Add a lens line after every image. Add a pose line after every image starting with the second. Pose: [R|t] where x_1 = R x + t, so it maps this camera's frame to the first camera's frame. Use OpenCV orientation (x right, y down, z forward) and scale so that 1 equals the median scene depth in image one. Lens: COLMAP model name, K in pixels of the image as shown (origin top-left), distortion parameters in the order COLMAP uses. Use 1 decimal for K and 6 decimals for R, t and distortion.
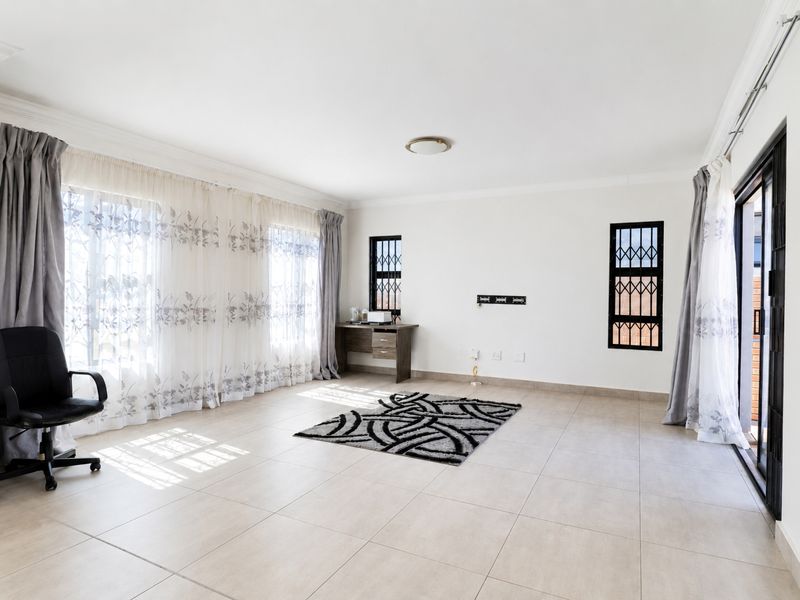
lens RADIAL K [[423.3, 0, 372.2], [0, 423.3, 297.8], [0, 0, 1]] dist [0.000535, -0.000243]
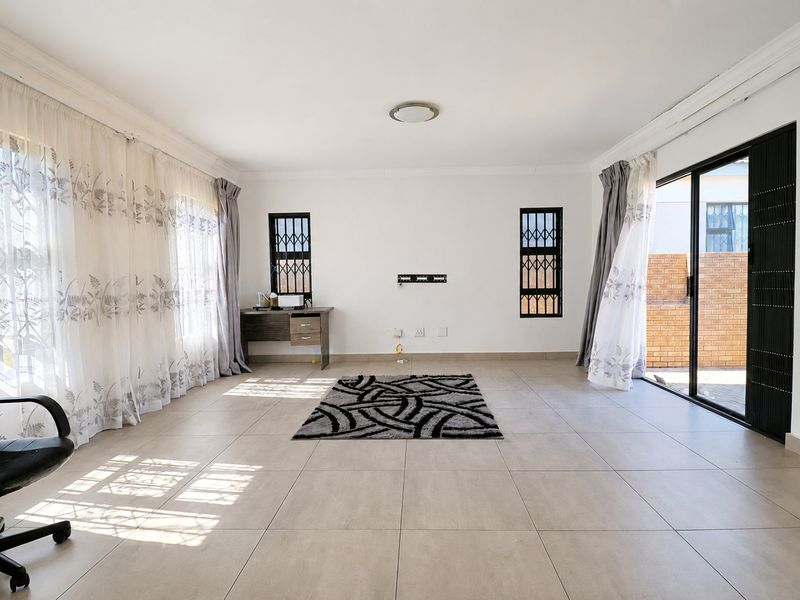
lens RADIAL K [[423.3, 0, 372.2], [0, 423.3, 297.8], [0, 0, 1]] dist [0.000535, -0.000243]
pose [[0.918131, -0.040644, 0.394187, -0.242510], [0.026565, 0.998801, 0.041110, 0.006756], [-0.395385, -0.027272, 0.918110, 0.107959]]
